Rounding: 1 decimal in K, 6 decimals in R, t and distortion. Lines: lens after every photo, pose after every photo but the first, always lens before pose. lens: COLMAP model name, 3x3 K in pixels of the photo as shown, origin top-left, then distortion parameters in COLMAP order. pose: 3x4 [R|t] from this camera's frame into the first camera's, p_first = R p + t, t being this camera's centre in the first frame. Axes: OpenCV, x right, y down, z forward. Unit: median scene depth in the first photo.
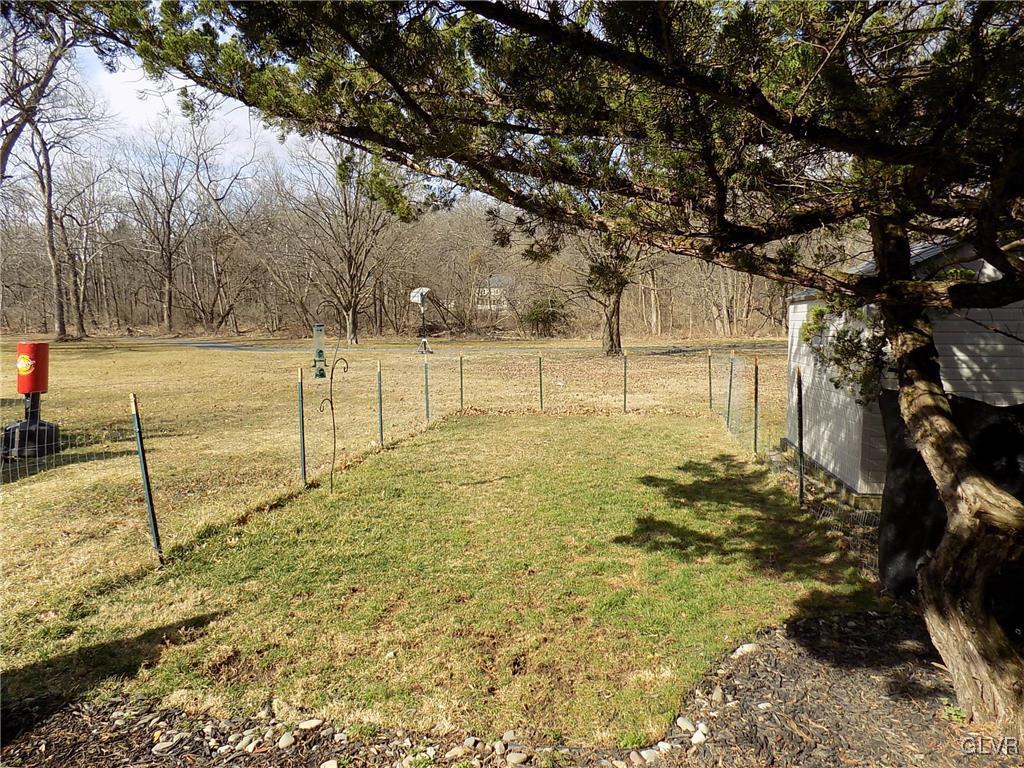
lens RADIAL K [[681.6, 0, 524.6], [0, 681.6, 373.3], [0, 0, 1]] dist [-0.086621, 0.074525]
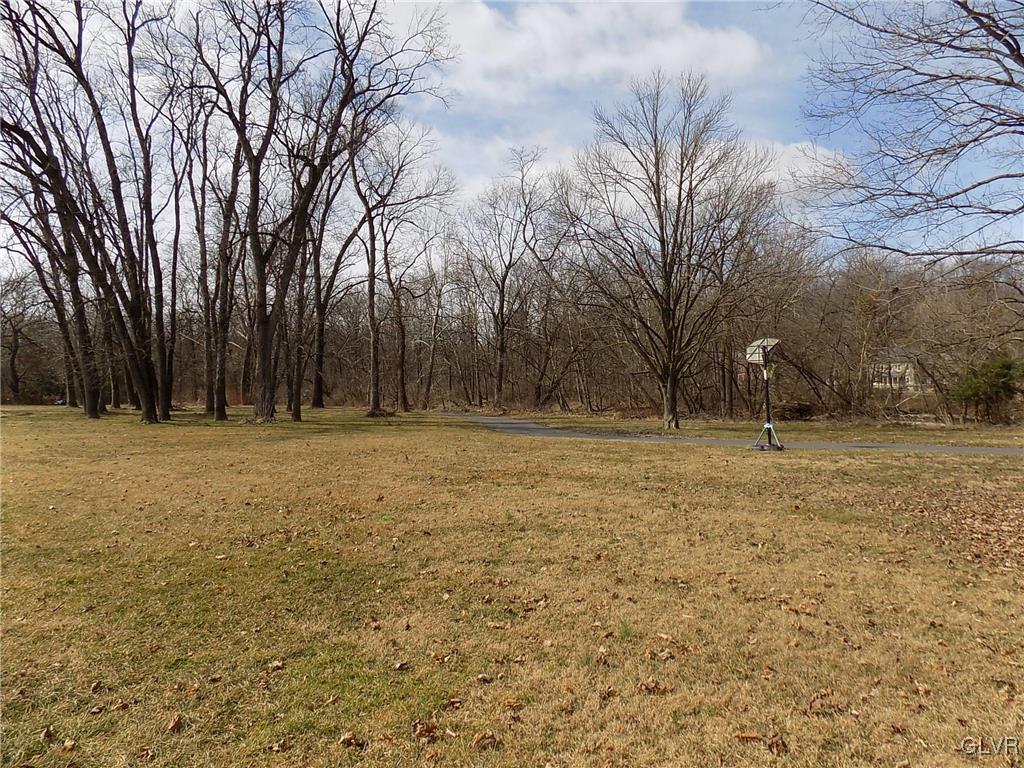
lens RADIAL K [[681.6, 0, 524.6], [0, 681.6, 373.3], [0, 0, 1]] dist [-0.086621, 0.074525]
pose [[0.852289, -0.010769, -0.522961, -0.018724], [-0.051544, 0.993193, -0.104455, -0.019291], [0.520526, 0.115981, 0.845932, 0.334119]]
